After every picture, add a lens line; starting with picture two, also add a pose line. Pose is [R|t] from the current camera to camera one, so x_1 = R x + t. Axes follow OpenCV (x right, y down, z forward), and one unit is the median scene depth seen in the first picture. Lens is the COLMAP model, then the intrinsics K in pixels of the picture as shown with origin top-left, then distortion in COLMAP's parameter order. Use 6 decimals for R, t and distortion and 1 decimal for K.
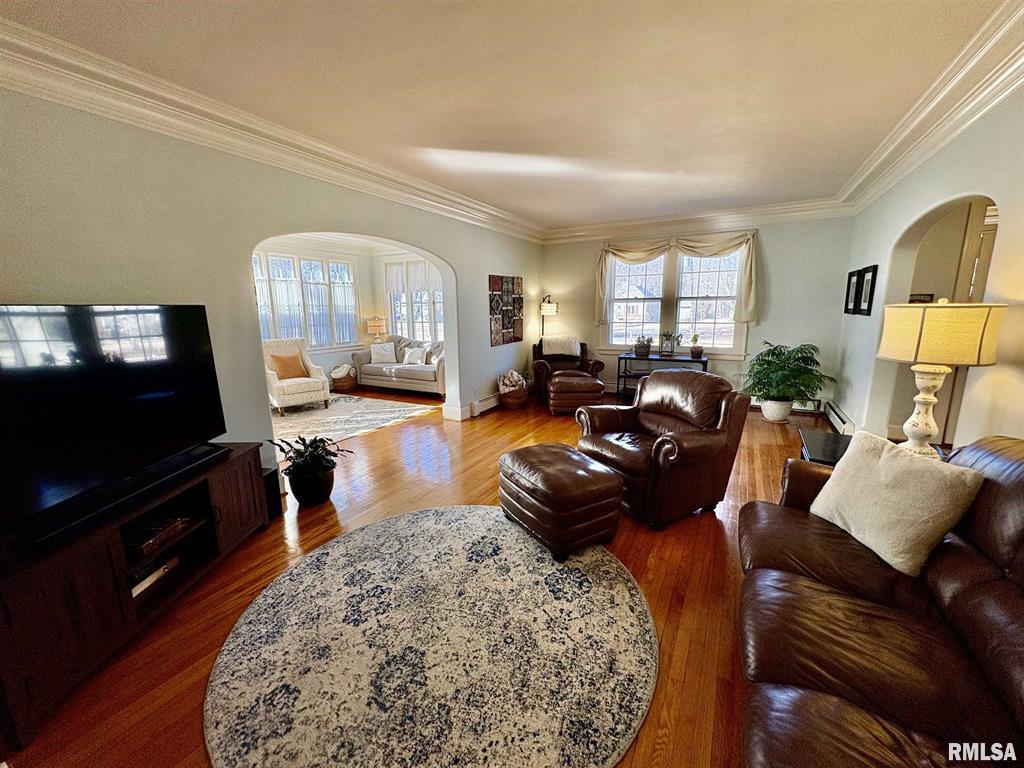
lens RADIAL K [[407.1, 0, 513.6], [0, 407.1, 384.0], [0, 0, 1]] dist [-0.000748, 0.000455]
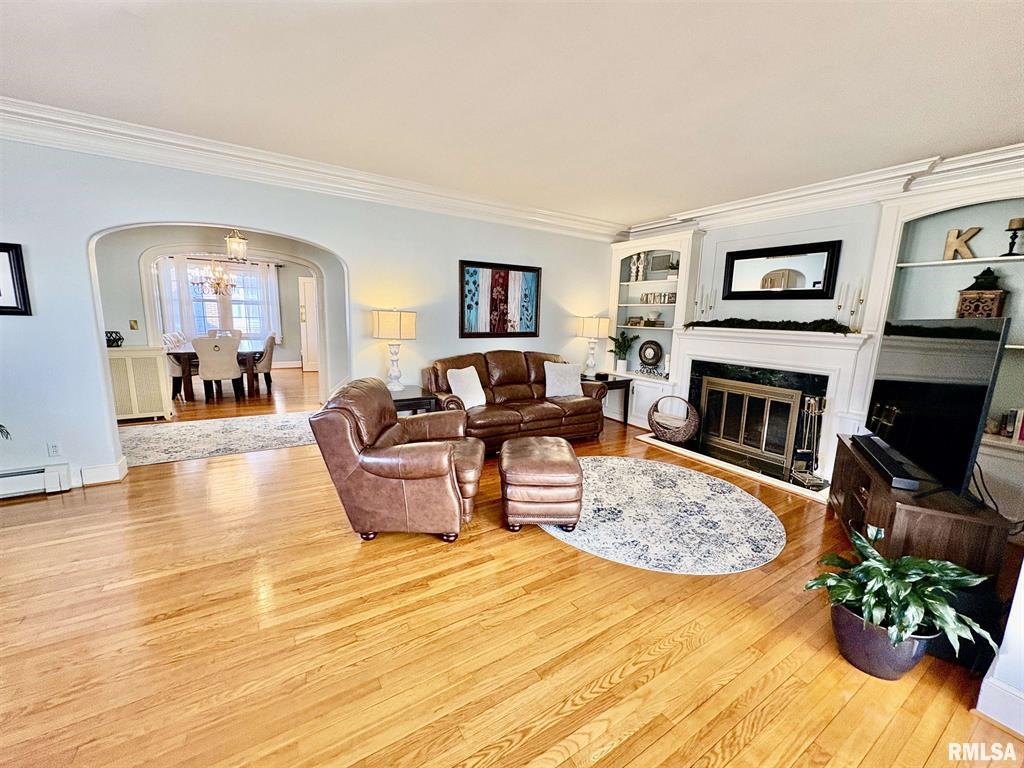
lens RADIAL K [[407.1, 0, 513.6], [0, 407.1, 384.0], [0, 0, 1]] dist [-0.000748, 0.000455]
pose [[-0.877235, -0.094185, 0.470732, -0.165154], [0.071052, 0.944293, 0.321345, -0.168191], [-0.474775, 0.315341, -0.821674, 0.911771]]
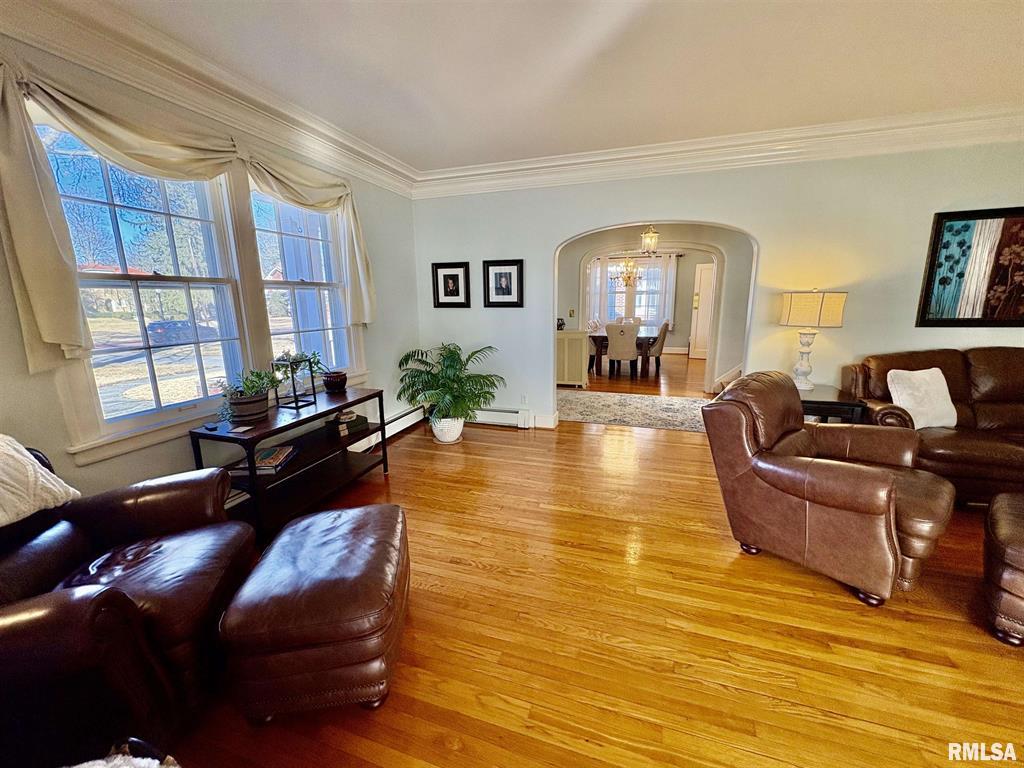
lens RADIAL K [[407.9, 0, 512.0], [0, 407.9, 384.0], [0, 0, 1]] dist [-0.001073, -0.000022]
pose [[-0.189886, -0.186208, 0.963986, -0.136874], [0.198655, 0.954255, 0.223459, -0.165292], [-0.961499, 0.233933, -0.144208, 0.914458]]
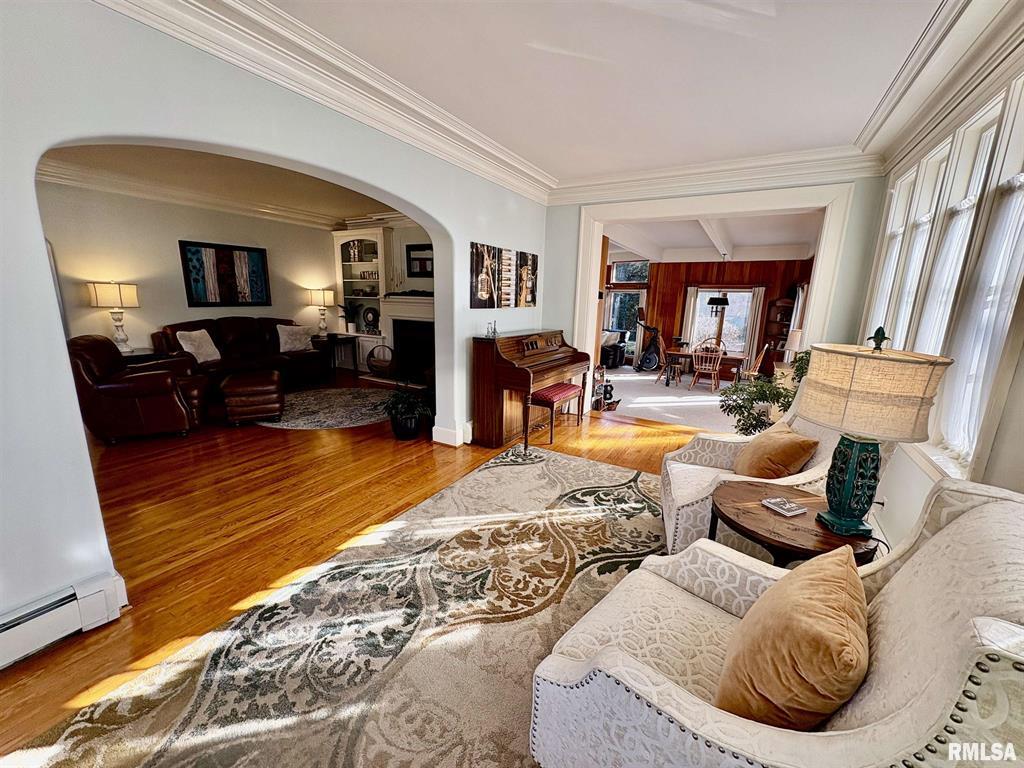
lens RADIAL K [[407.1, 0, 513.6], [0, 407.1, 384.0], [0, 0, 1]] dist [-0.000748, 0.000455]
pose [[-0.999674, -0.018254, 0.017865, -0.490317], [-0.009812, 0.920245, 0.391220, -0.222024], [-0.023582, 0.390917, -0.920124, 1.227725]]
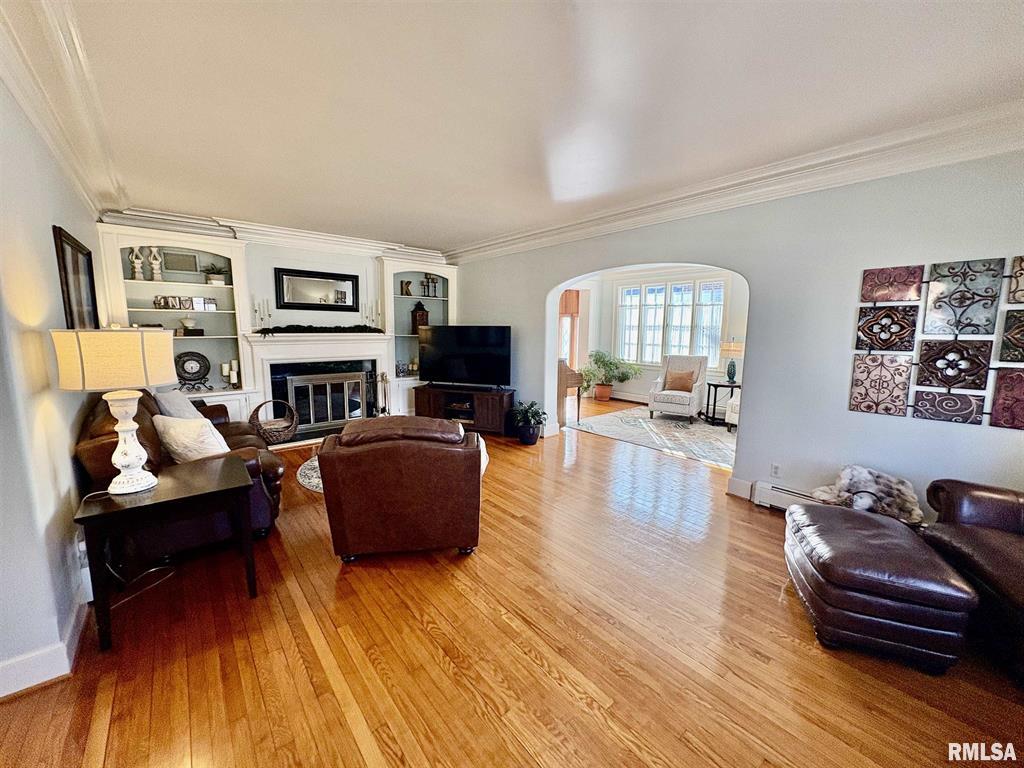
lens RADIAL K [[404.1, 0, 512.0], [0, 404.1, 384.0], [0, 0, 1]] dist [-0.000085, -0.000220]
pose [[-0.357931, 0.137222, -0.923610, 0.592822], [-0.179863, 0.960486, 0.212404, -0.163135], [0.916261, 0.242149, -0.319107, 0.810835]]
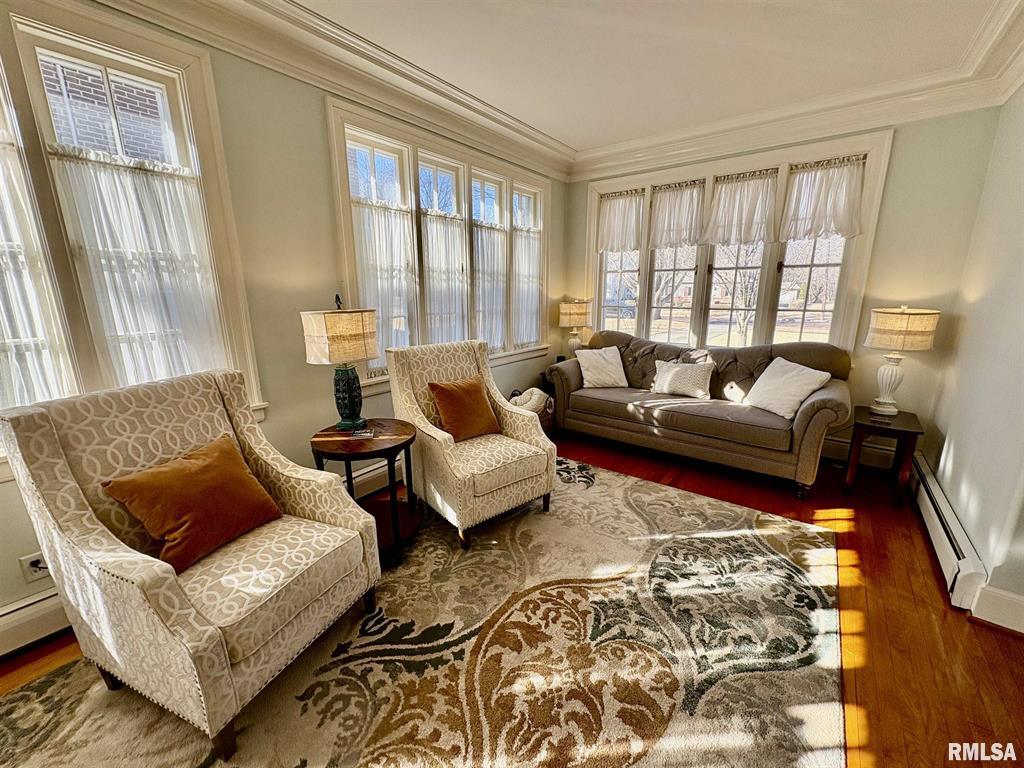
lens RADIAL K [[407.1, 0, 513.6], [0, 407.1, 384.0], [0, 0, 1]] dist [-0.000748, 0.000455]
pose [[0.989616, 0.040244, -0.137990, -0.486897], [-0.033932, 0.998281, 0.047791, -0.102769], [0.139676, -0.042613, 0.989280, 0.641050]]
